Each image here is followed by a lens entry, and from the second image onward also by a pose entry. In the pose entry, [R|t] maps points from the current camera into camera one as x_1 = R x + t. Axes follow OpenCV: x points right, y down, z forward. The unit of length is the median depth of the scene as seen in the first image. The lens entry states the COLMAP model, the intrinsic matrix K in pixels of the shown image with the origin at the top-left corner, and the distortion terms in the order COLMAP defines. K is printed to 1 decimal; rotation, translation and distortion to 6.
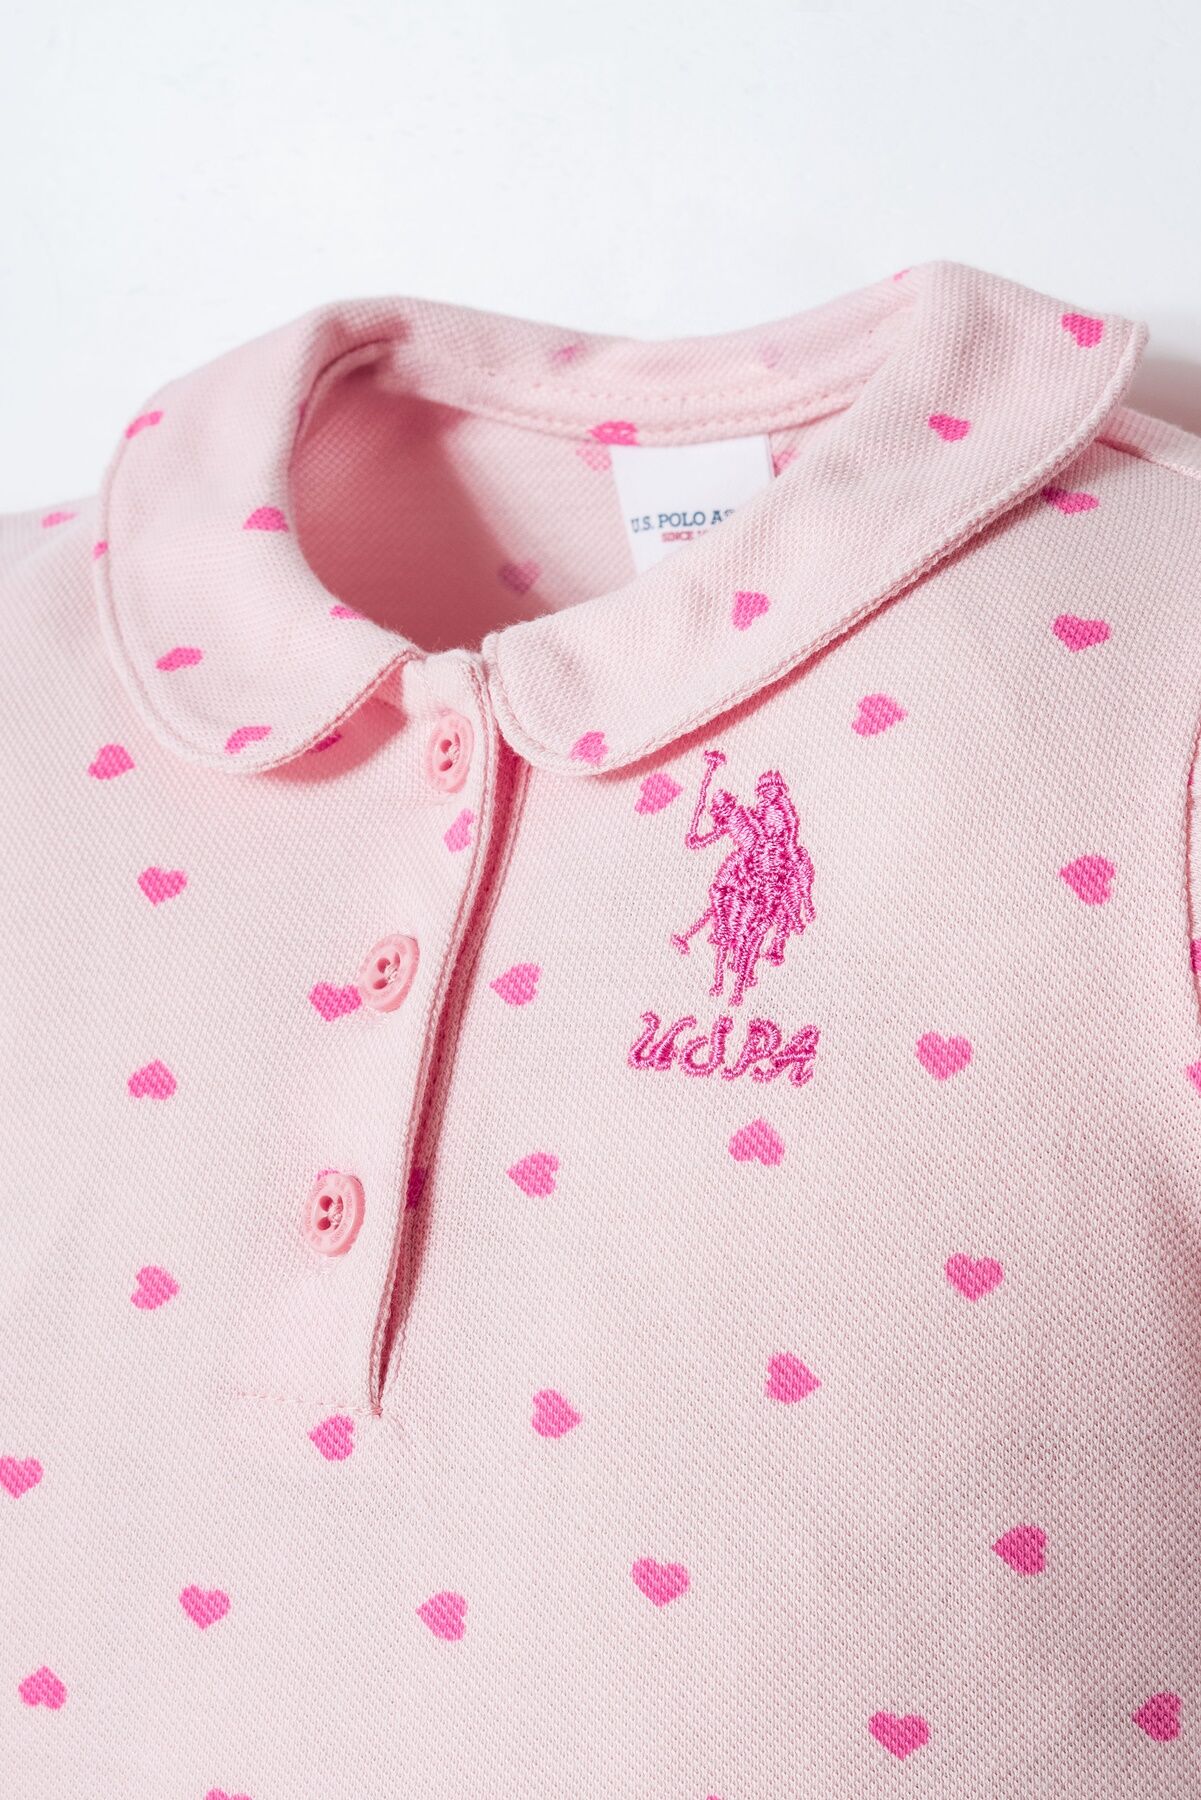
lens RADIAL K [[3852.5, 0, 600.5], [0, 3852.5, 900.0], [0, 0, 1]] dist [-0.386927, -0.129029]
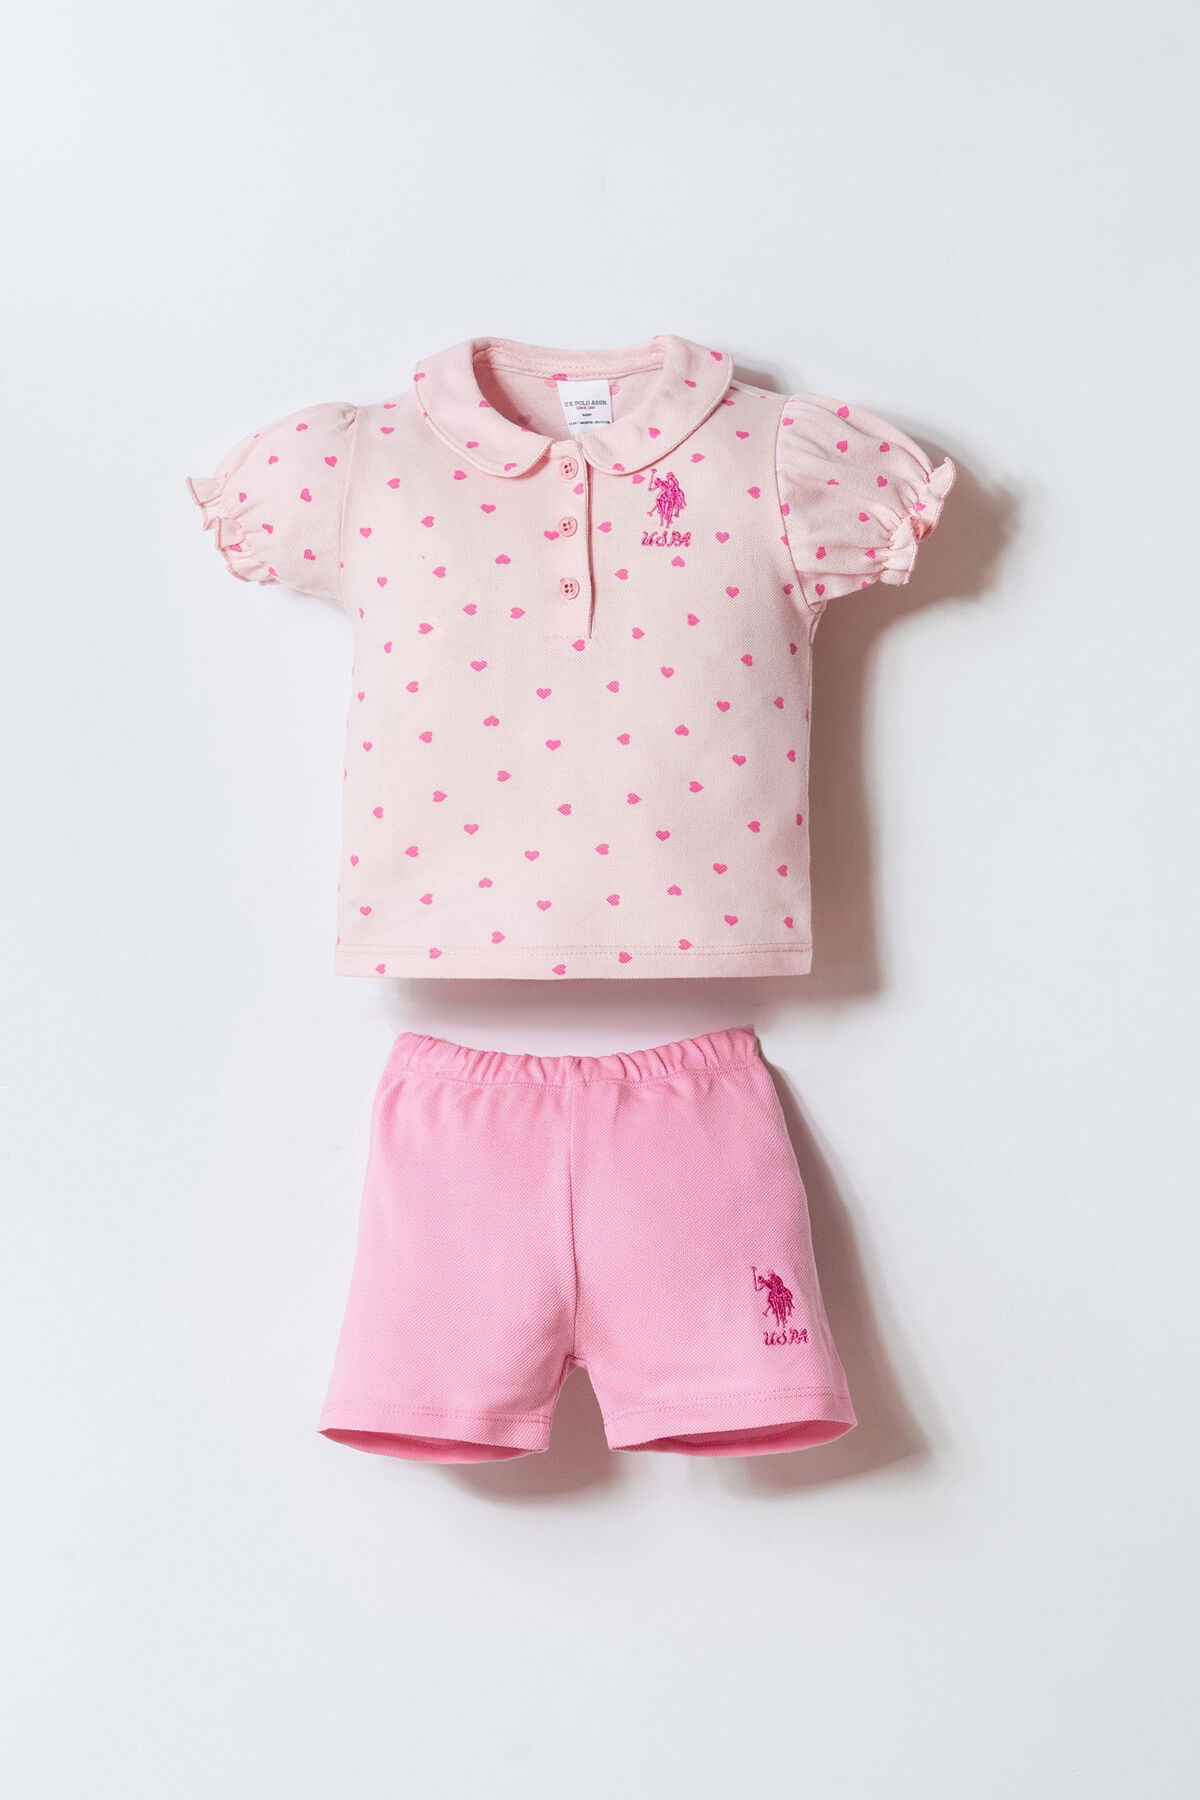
lens RADIAL K [[3852.5, 0, 600.0], [0, 3852.5, 900.0], [0, 0, 1]] dist [-0.386927, -0.129029]
pose [[0.882973, -0.090128, 0.460690, -1.868713], [0.056280, 0.994642, 0.086720, 0.060947], [-0.466038, -0.050644, 0.883314, -2.462991]]
